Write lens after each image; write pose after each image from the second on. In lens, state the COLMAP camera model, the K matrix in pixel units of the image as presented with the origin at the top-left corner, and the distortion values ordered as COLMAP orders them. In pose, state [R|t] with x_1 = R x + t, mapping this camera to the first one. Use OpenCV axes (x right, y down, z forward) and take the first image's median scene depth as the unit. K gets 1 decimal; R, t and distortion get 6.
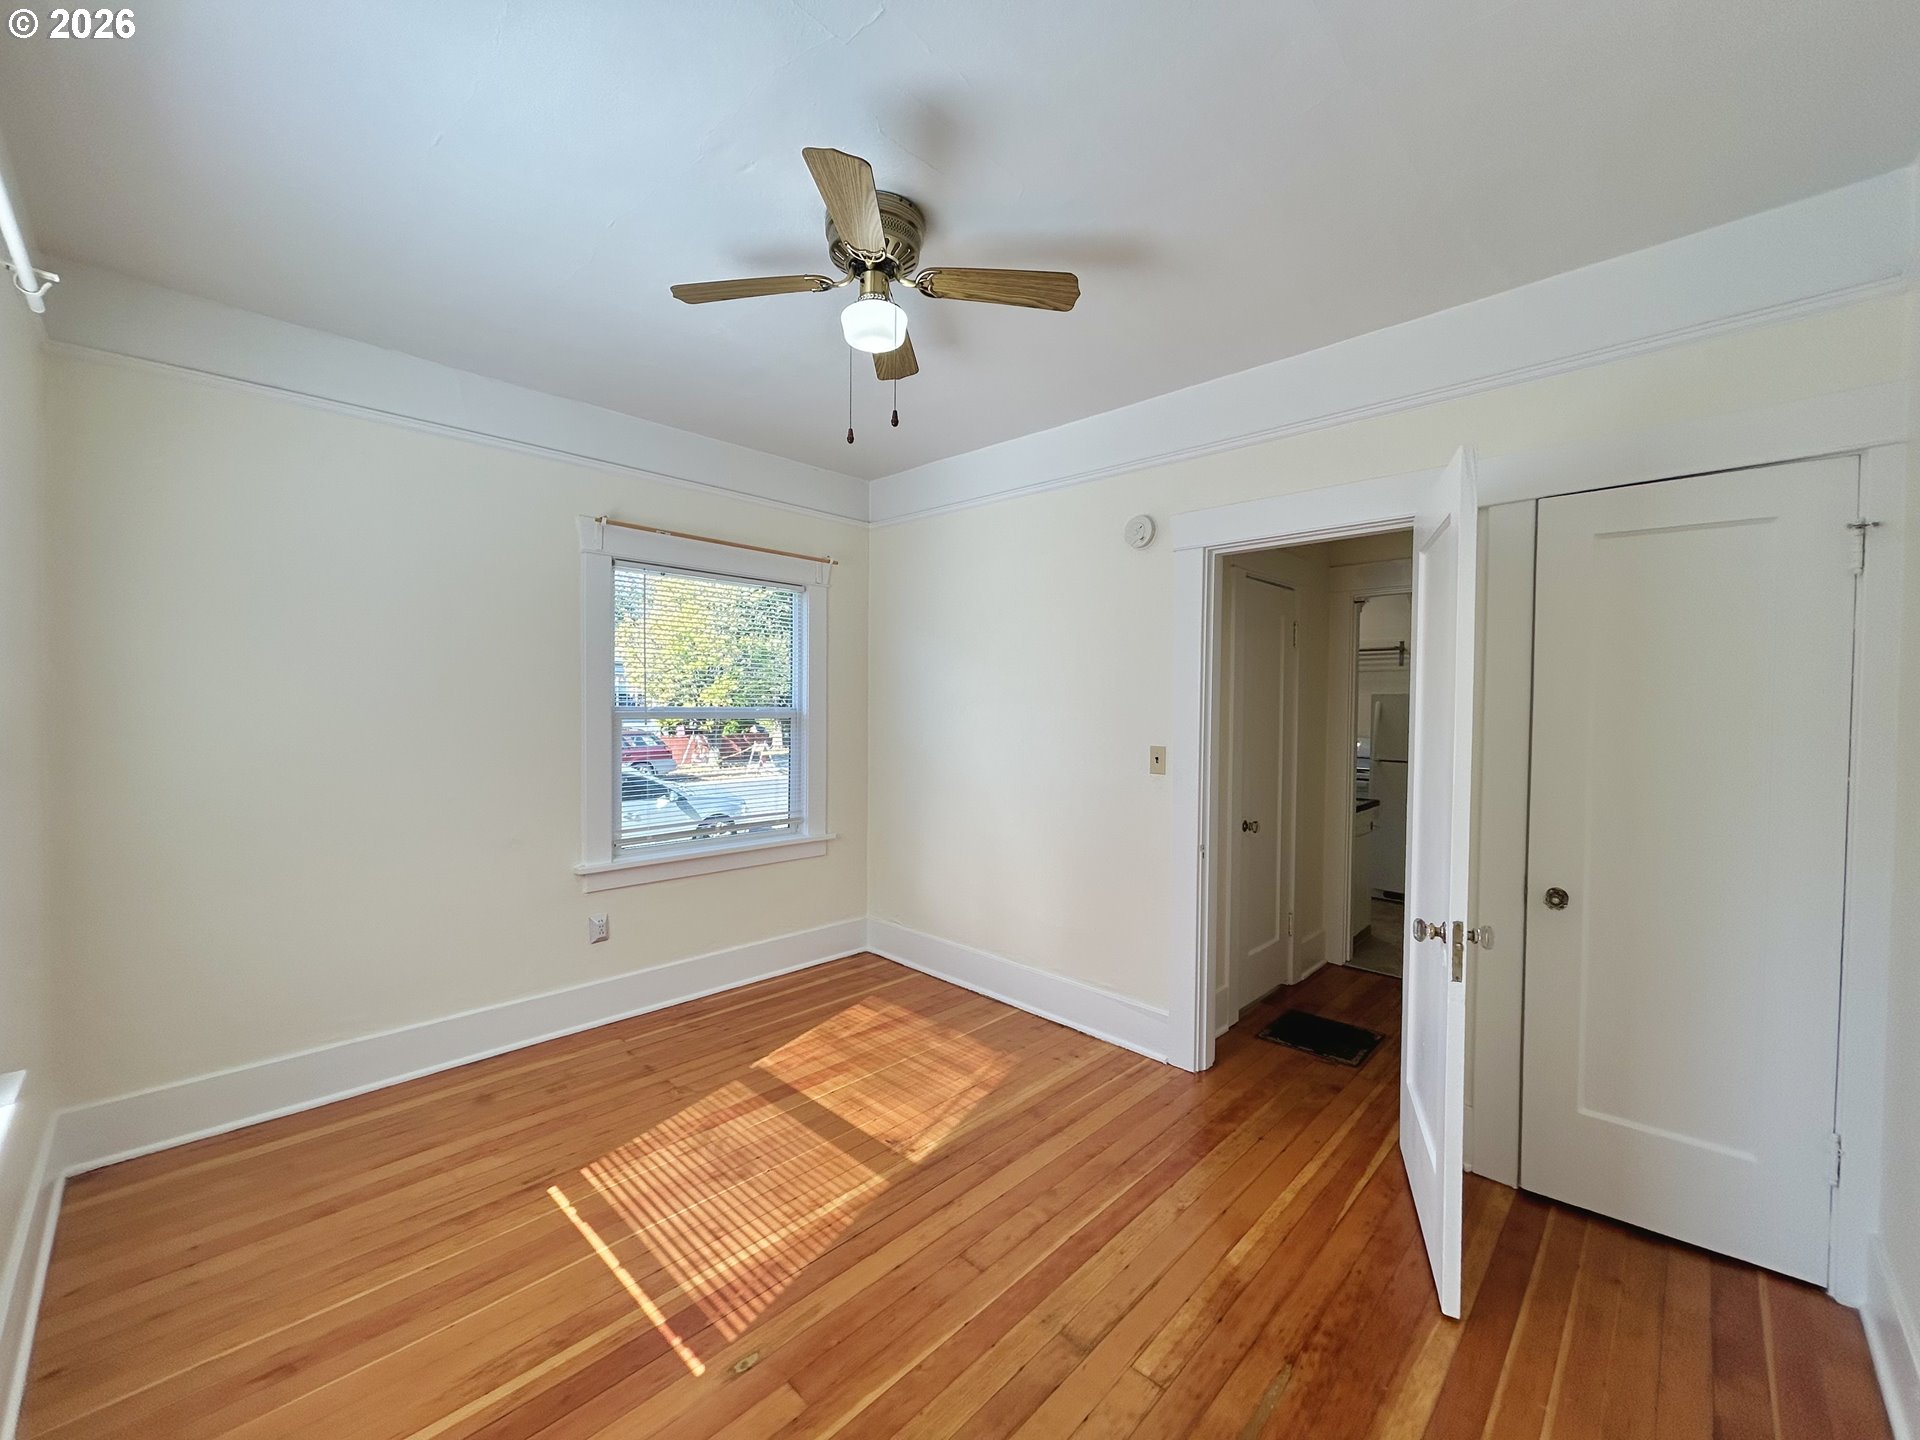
lens RADIAL K [[770.2, 0, 960.0], [0, 770.2, 720.0], [0, 0, 1]] dist [-0.012711, 0.009208]
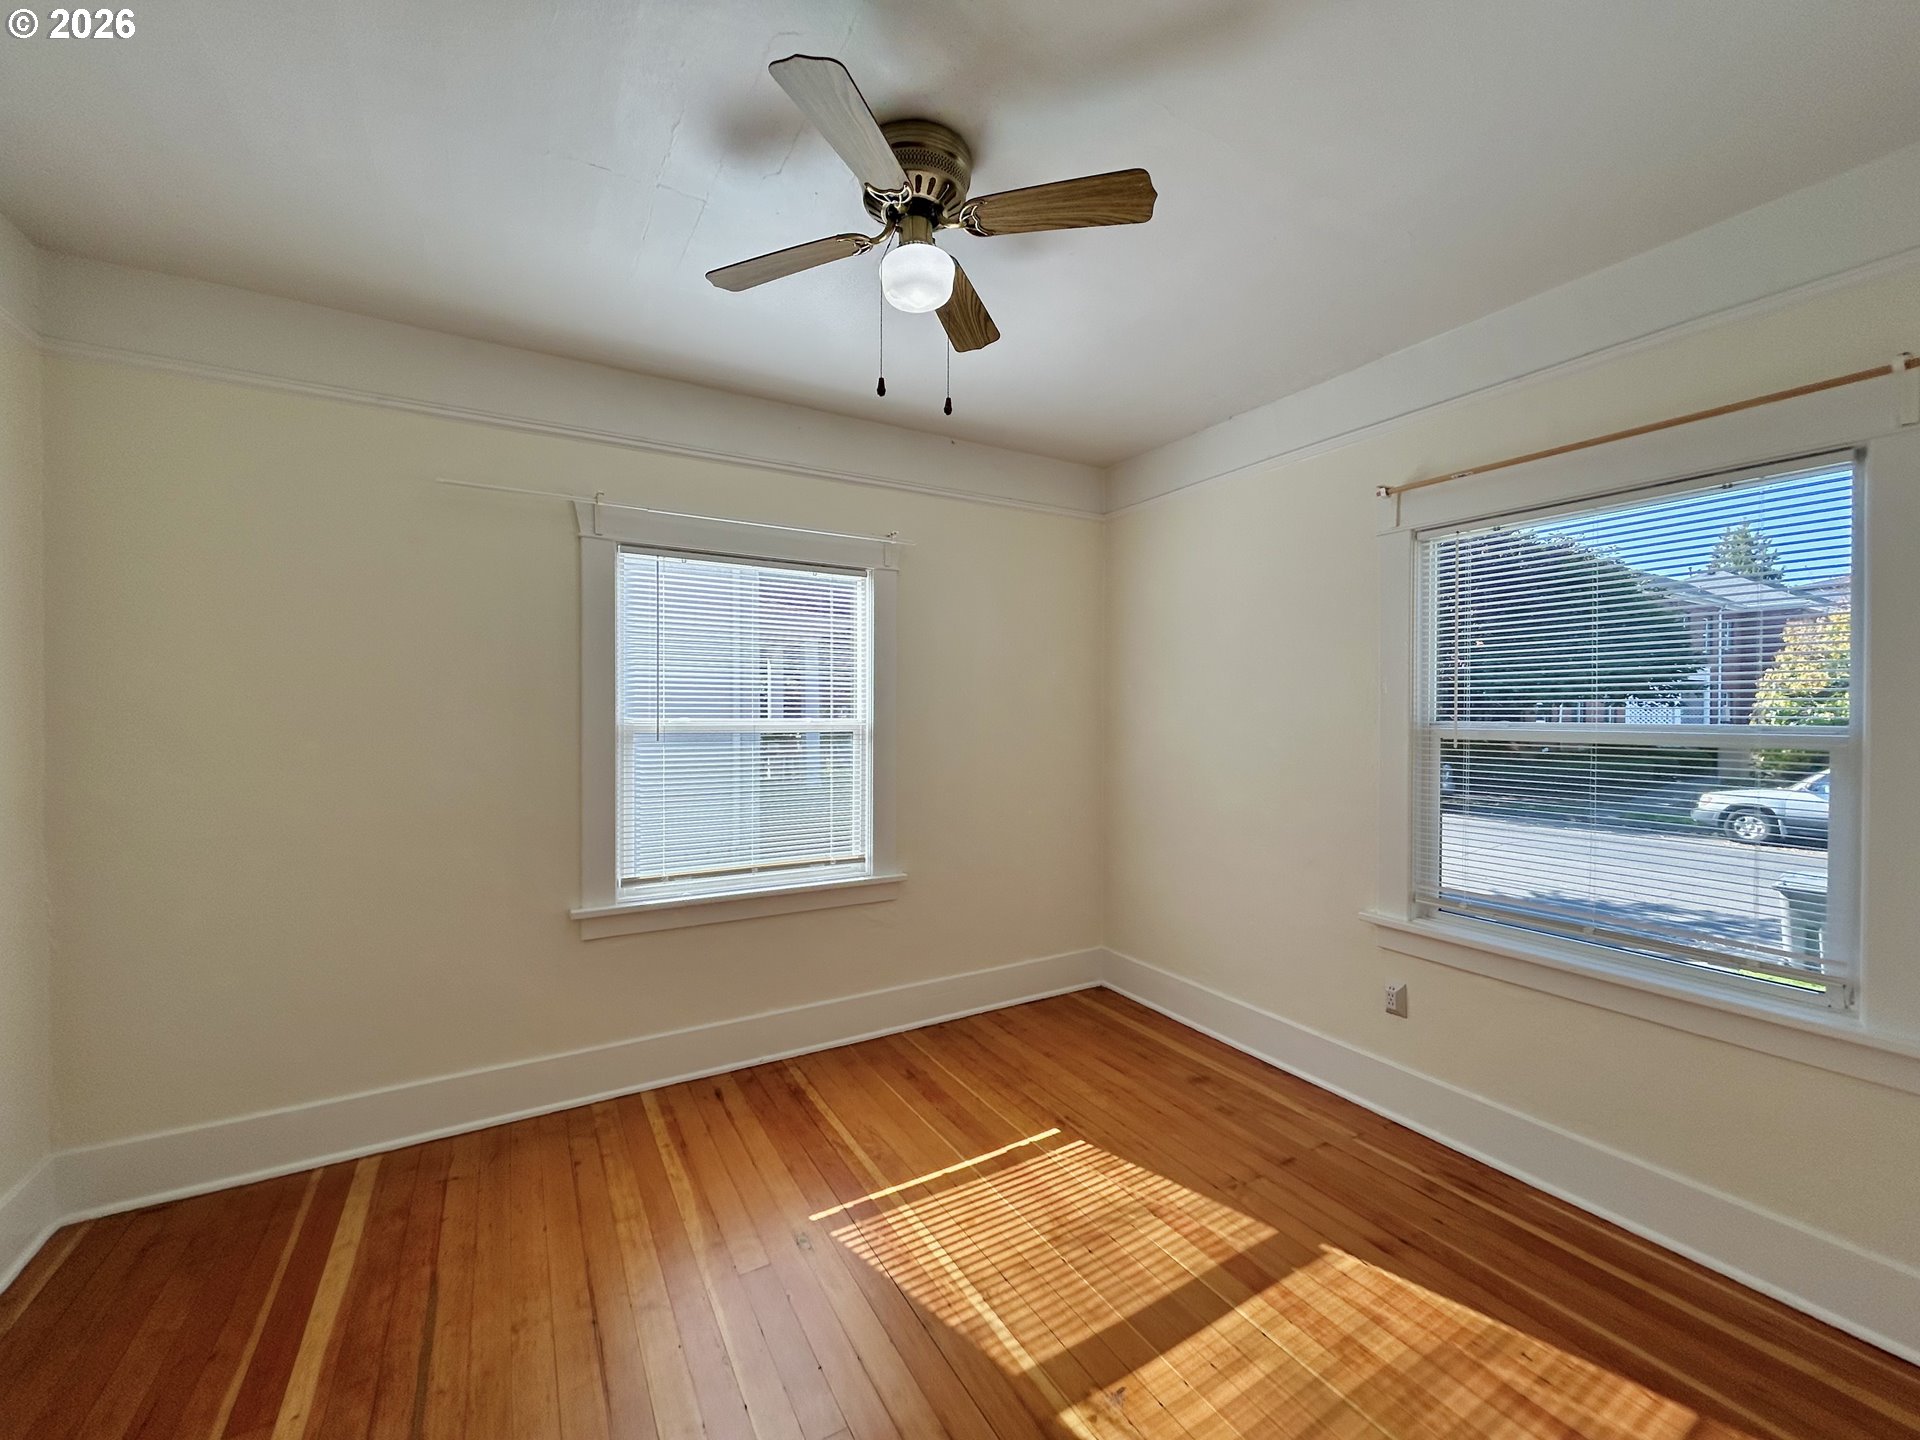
lens RADIAL K [[770.2, 0, 960.0], [0, 770.2, 720.0], [0, 0, 1]] dist [-0.012711, 0.009208]
pose [[-0.266293, -0.002646, -0.963888, 0.560015], [-0.025207, 0.999673, 0.004220, -0.014304], [0.963562, 0.025421, -0.266273, 1.014128]]
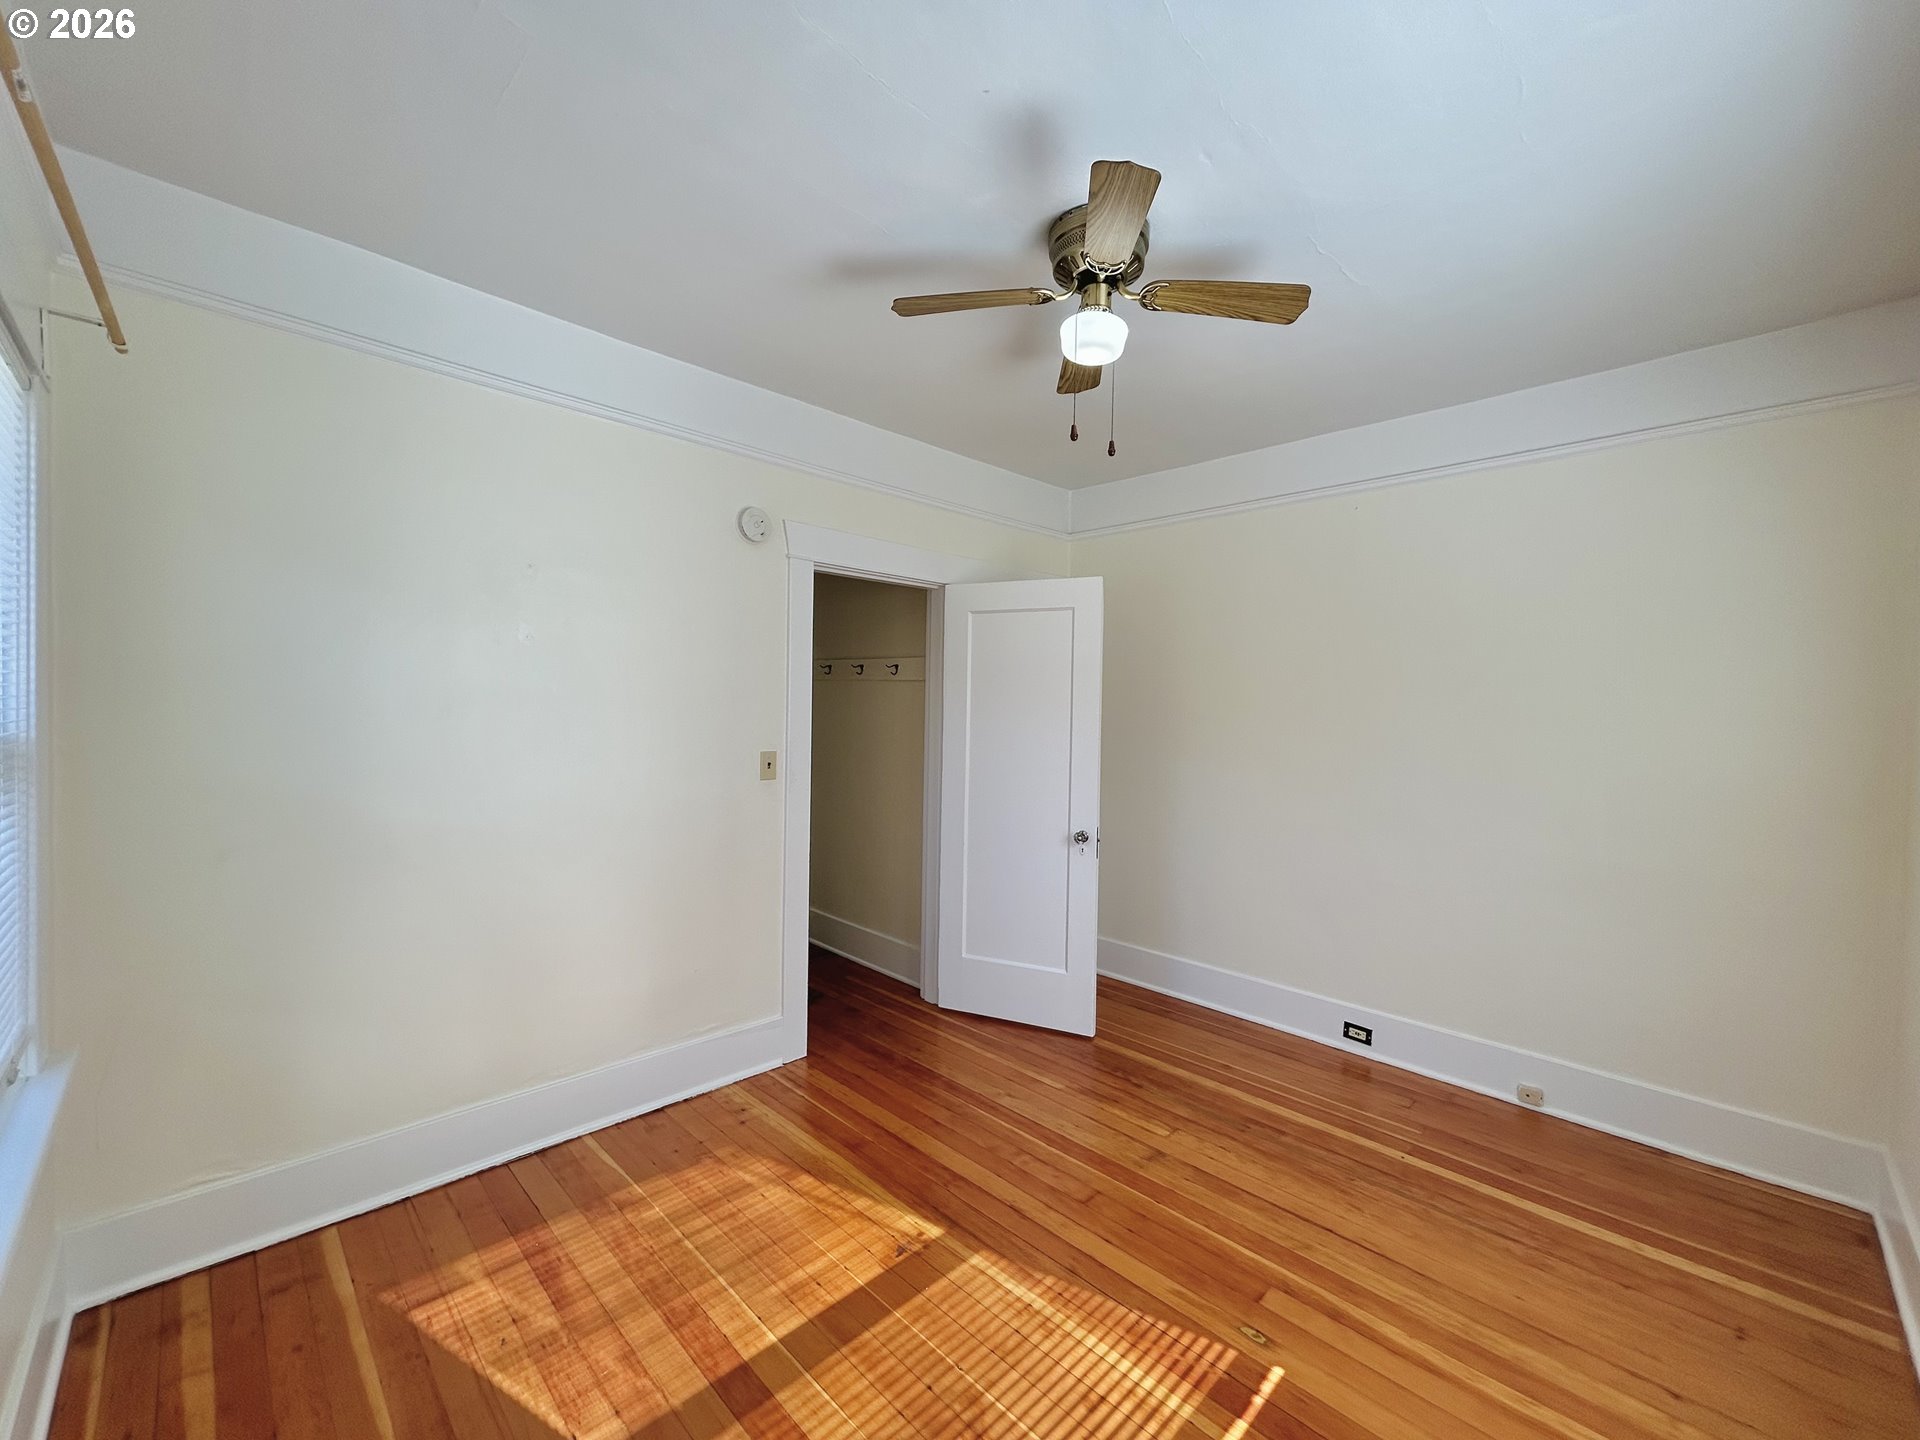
lens RADIAL K [[770.2, 0, 960.0], [0, 770.2, 720.0], [0, 0, 1]] dist [-0.012711, 0.009208]
pose [[0.022612, -0.025981, 0.999407, -0.876767], [0.003658, 0.999658, 0.025905, -0.037014], [-0.999738, 0.003070, 0.022699, 0.904243]]
